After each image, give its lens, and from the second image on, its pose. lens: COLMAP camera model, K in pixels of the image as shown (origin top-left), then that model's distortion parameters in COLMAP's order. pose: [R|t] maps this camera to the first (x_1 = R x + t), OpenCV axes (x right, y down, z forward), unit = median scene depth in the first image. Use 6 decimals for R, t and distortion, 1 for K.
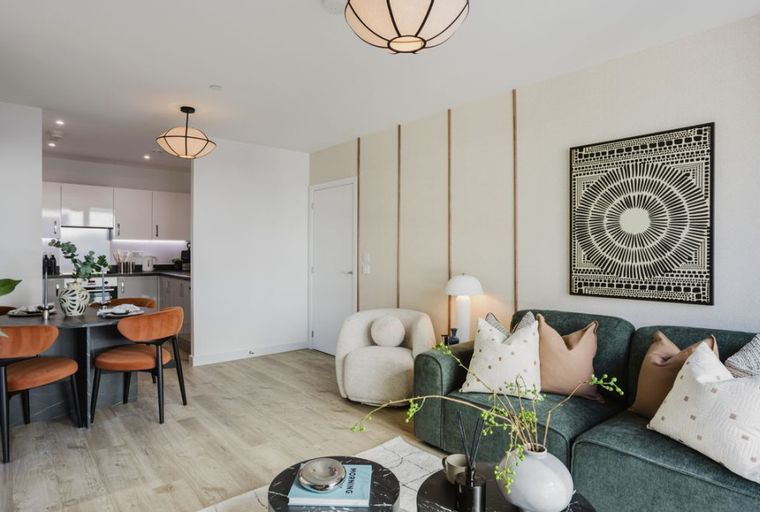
lens RADIAL K [[435.2, 0, 375.1], [0, 435.2, 252.0], [0, 0, 1]] dist [-0.028952, 0.014023]
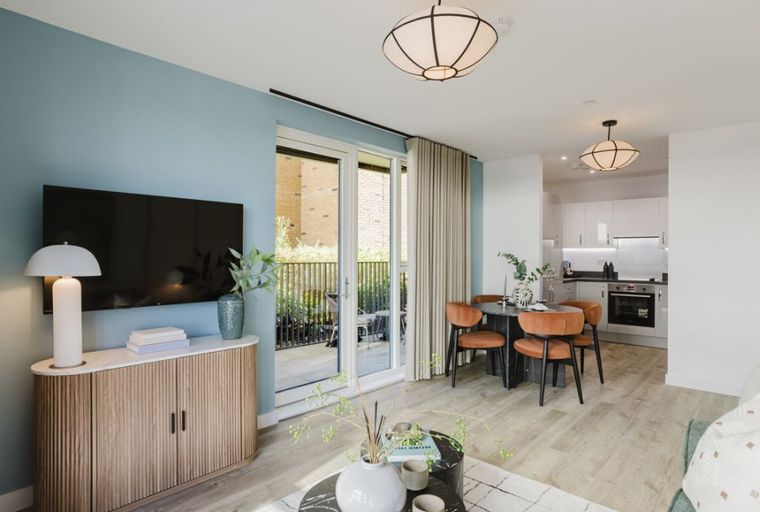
lens RADIAL K [[435.2, 0, 382.3], [0, 435.2, 256.2], [0, 0, 1]] dist [-0.028952, 0.014023]
pose [[0.148380, -0.000033, -0.988930, 0.579503], [-0.004677, 0.999989, -0.000735, -0.010849], [0.988919, 0.004734, 0.148378, 0.365199]]
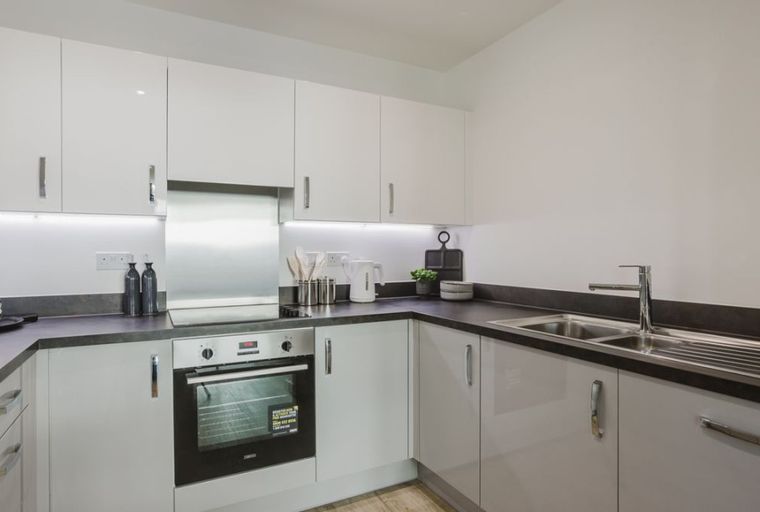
lens RADIAL K [[435.2, 0, 362.3], [0, 435.2, 248.2], [0, 0, 1]] dist [-0.028952, 0.014023]
pose [[0.973093, -0.005335, -0.230350, -0.860972], [0.004485, 0.999981, -0.004212, -0.005394], [0.230368, 0.003065, 0.973099, 1.206490]]
